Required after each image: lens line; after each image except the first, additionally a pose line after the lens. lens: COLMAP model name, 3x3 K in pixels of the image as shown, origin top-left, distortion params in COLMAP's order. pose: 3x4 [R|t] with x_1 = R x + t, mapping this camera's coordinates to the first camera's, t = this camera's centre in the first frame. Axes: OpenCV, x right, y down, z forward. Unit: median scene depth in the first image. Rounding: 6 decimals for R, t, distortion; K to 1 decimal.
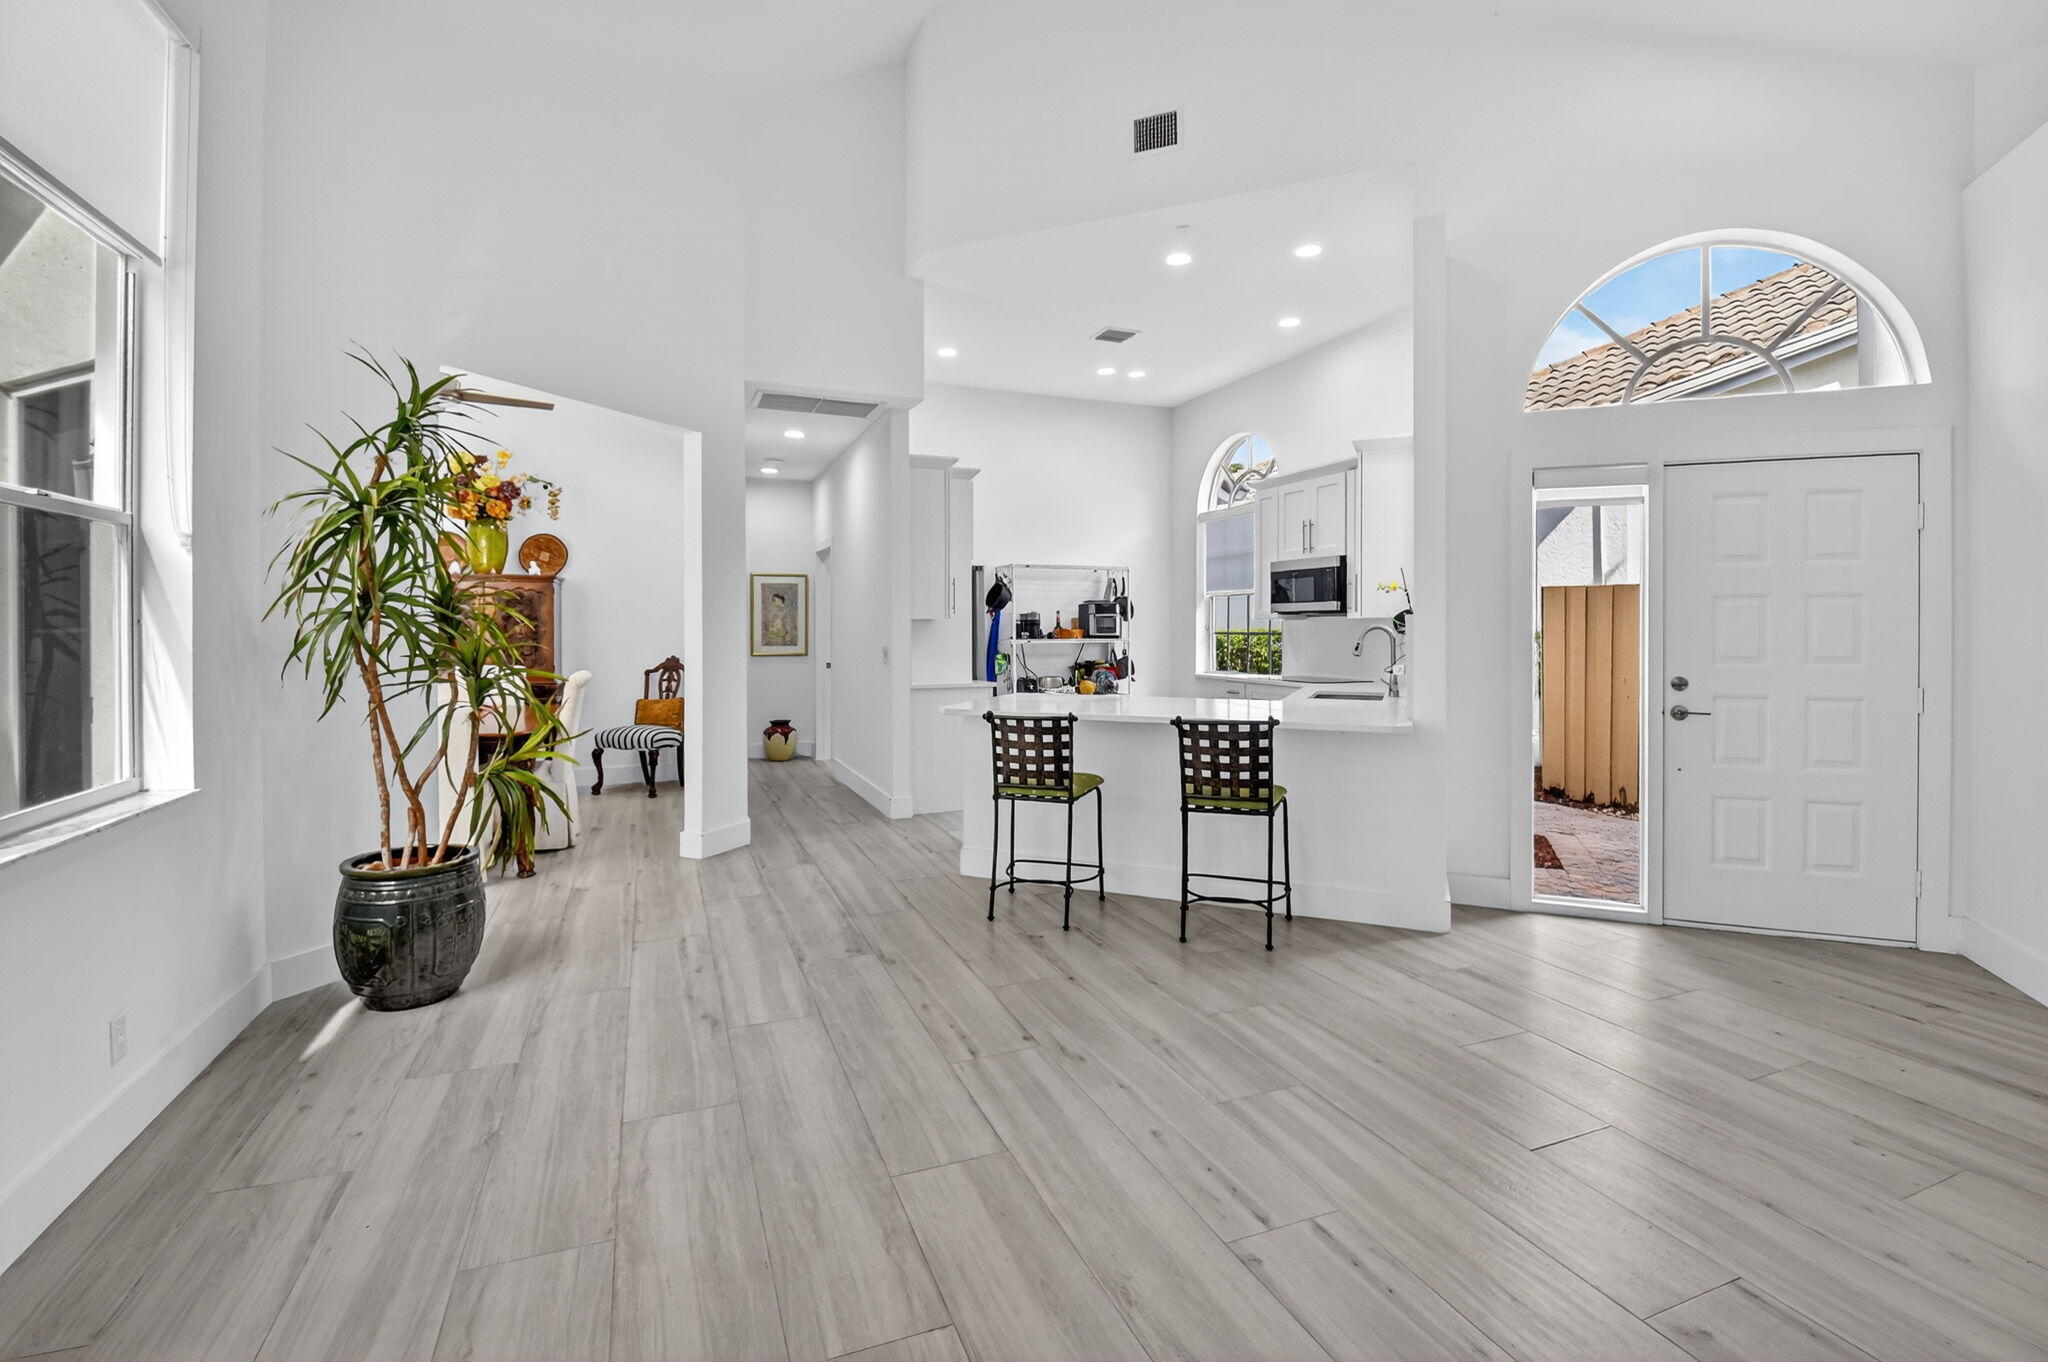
lens RADIAL K [[930.5, 0, 1011.4], [0, 930.5, 658.3], [0, 0, 1]] dist [0.010961, -0.021572]
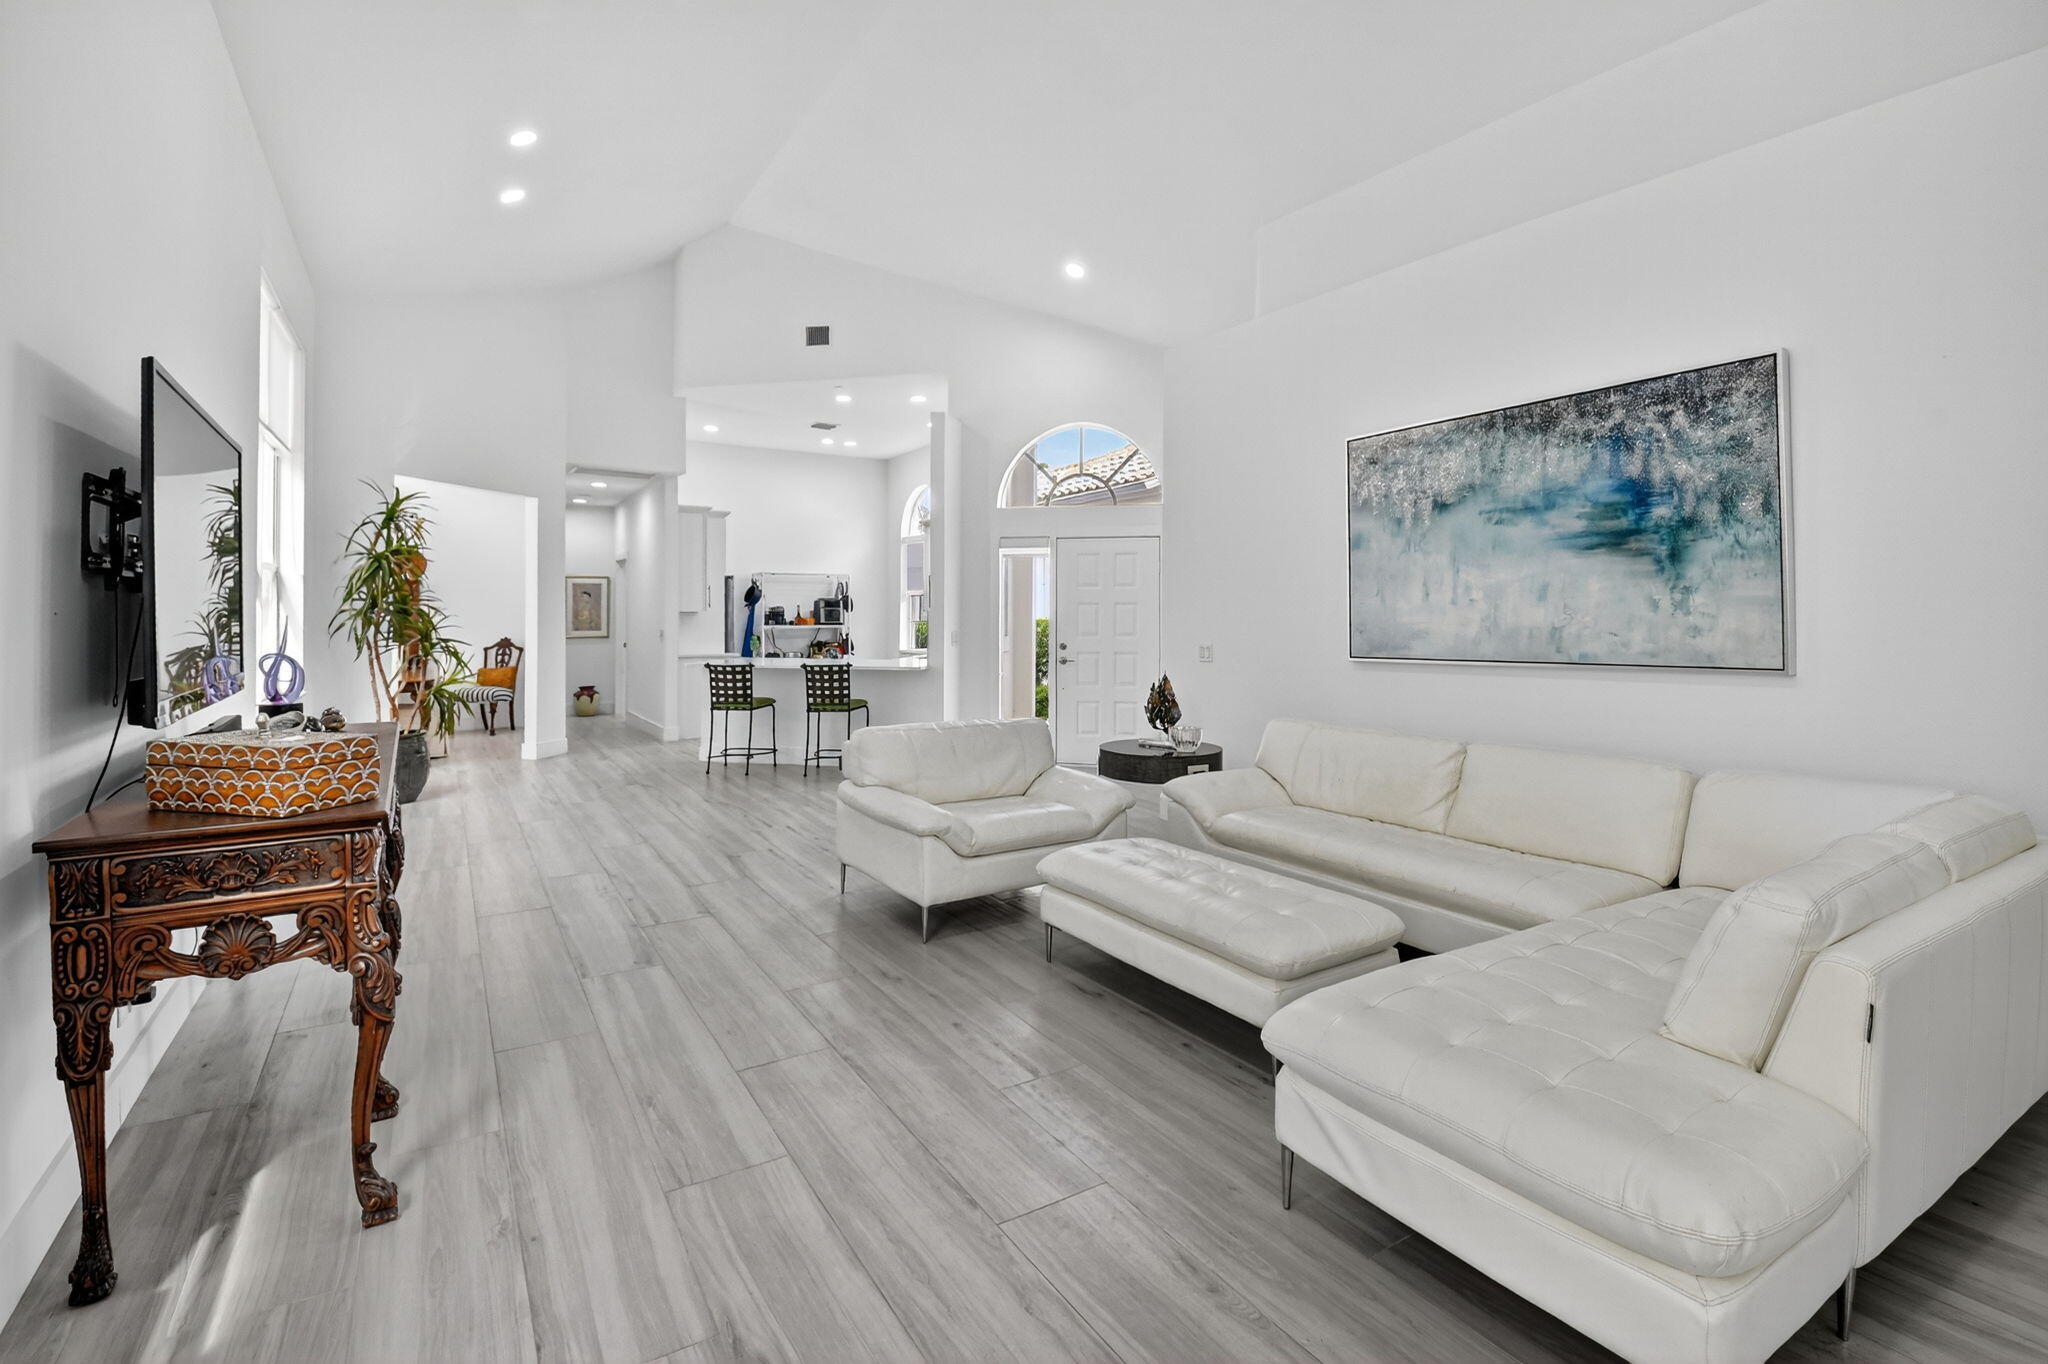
lens RADIAL K [[951.0, 0, 1008.7], [0, 951.0, 631.3], [0, 0, 1]] dist [0.023805, -0.023326]
pose [[0.984884, -0.000681, 0.173213, 0.162676], [0.003559, 0.999861, -0.016302, 0.018388], [-0.173178, 0.016672, 0.984749, -0.671984]]
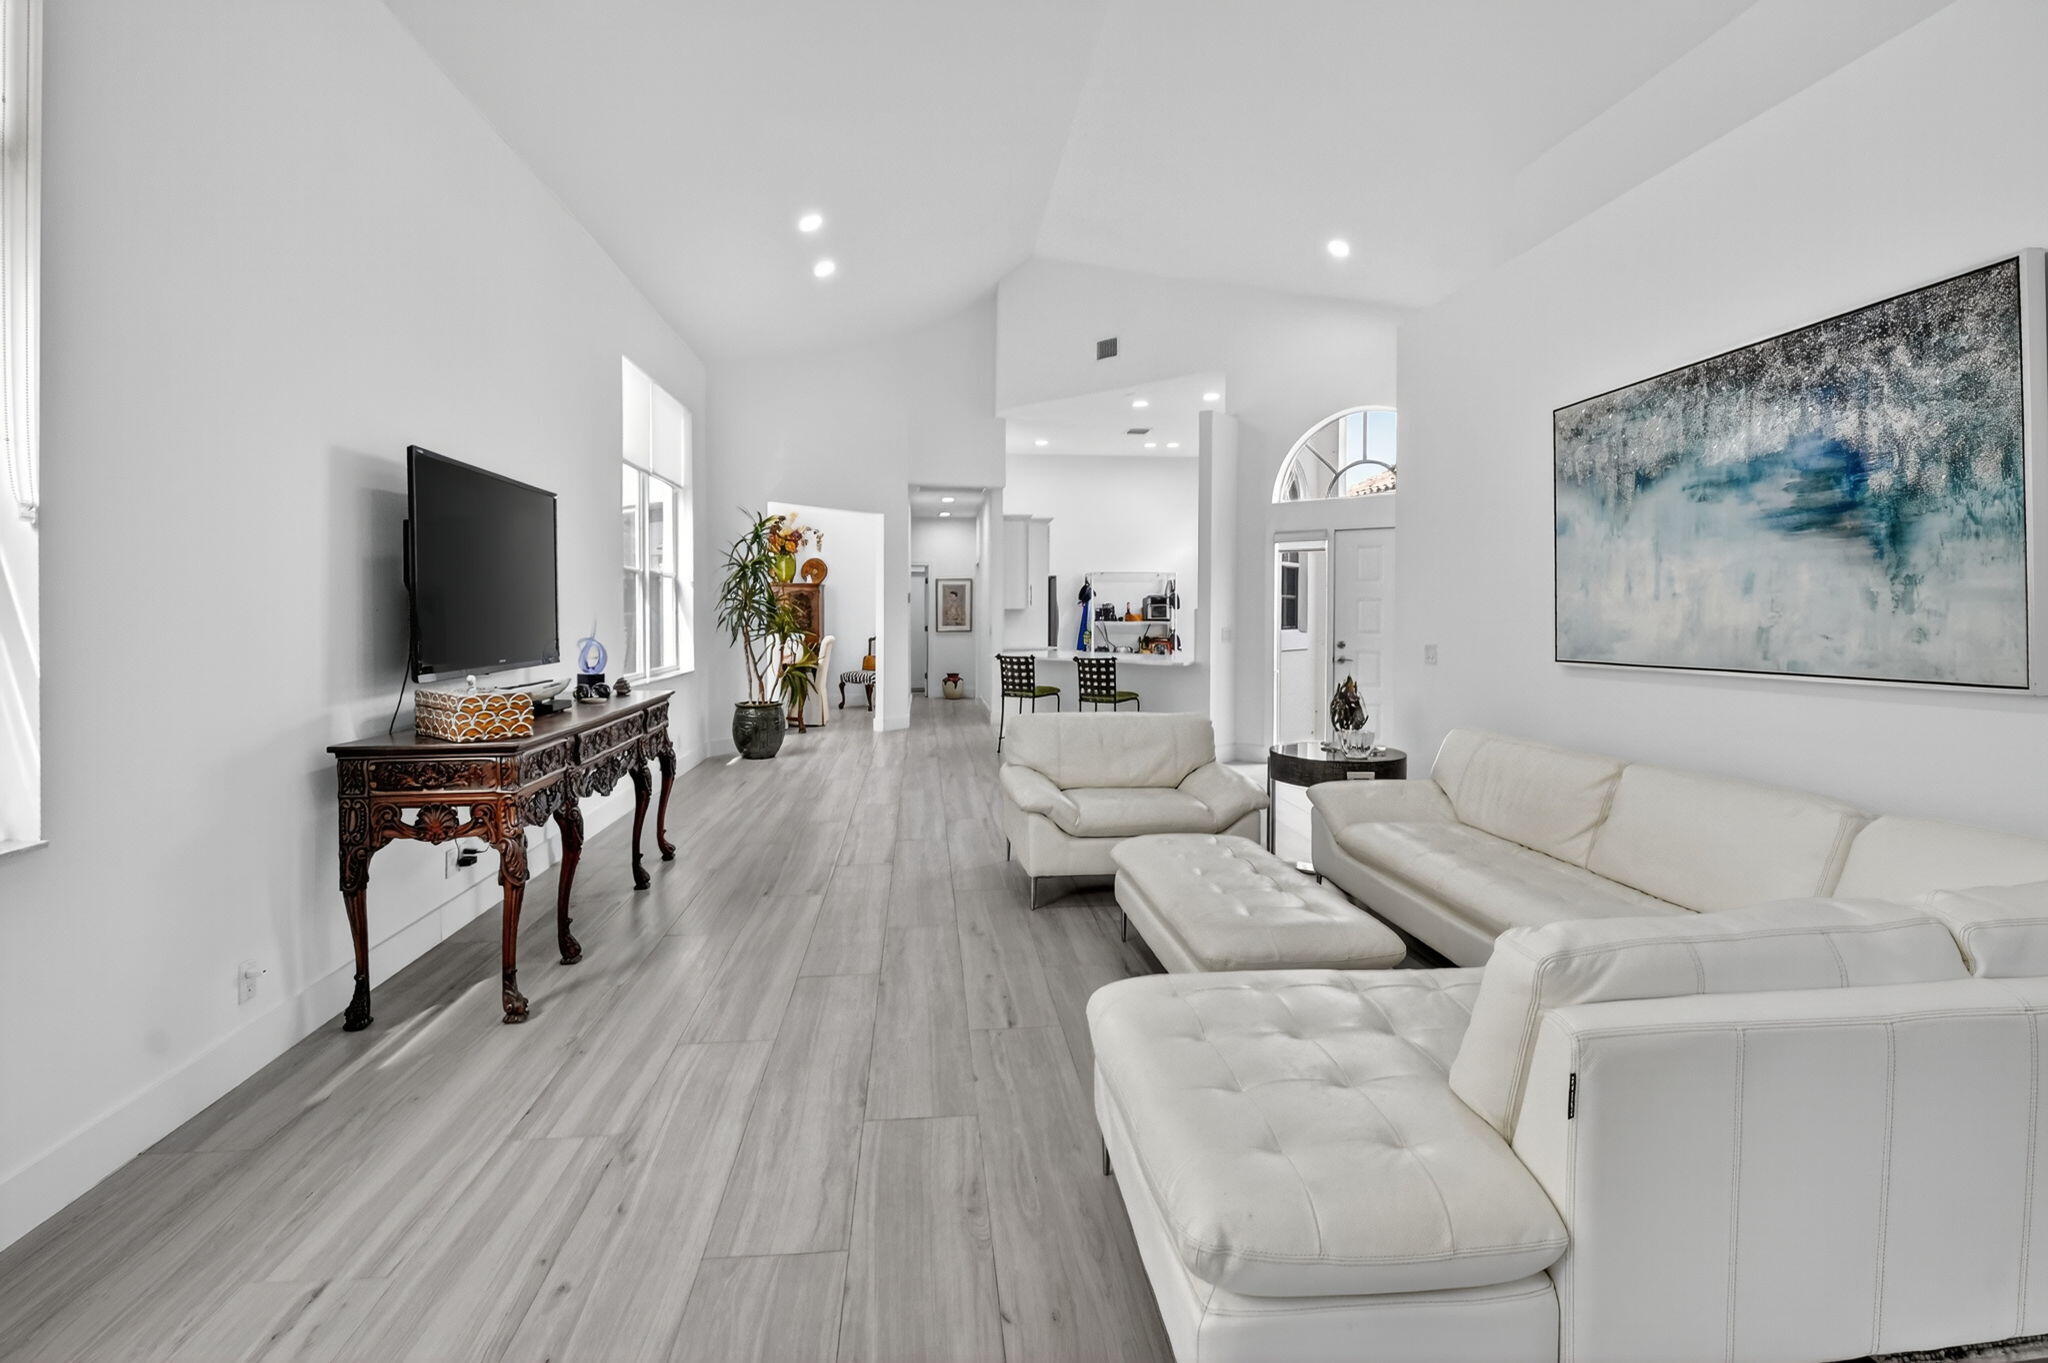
lens RADIAL K [[930.5, 0, 1011.4], [0, 930.5, 658.8], [0, 0, 1]] dist [0.010961, -0.021572]
pose [[0.963481, 0.016068, -0.267295, 0.384831], [-0.011475, 0.999759, 0.018734, 0.018516], [0.267532, -0.014983, 0.963433, -0.695805]]
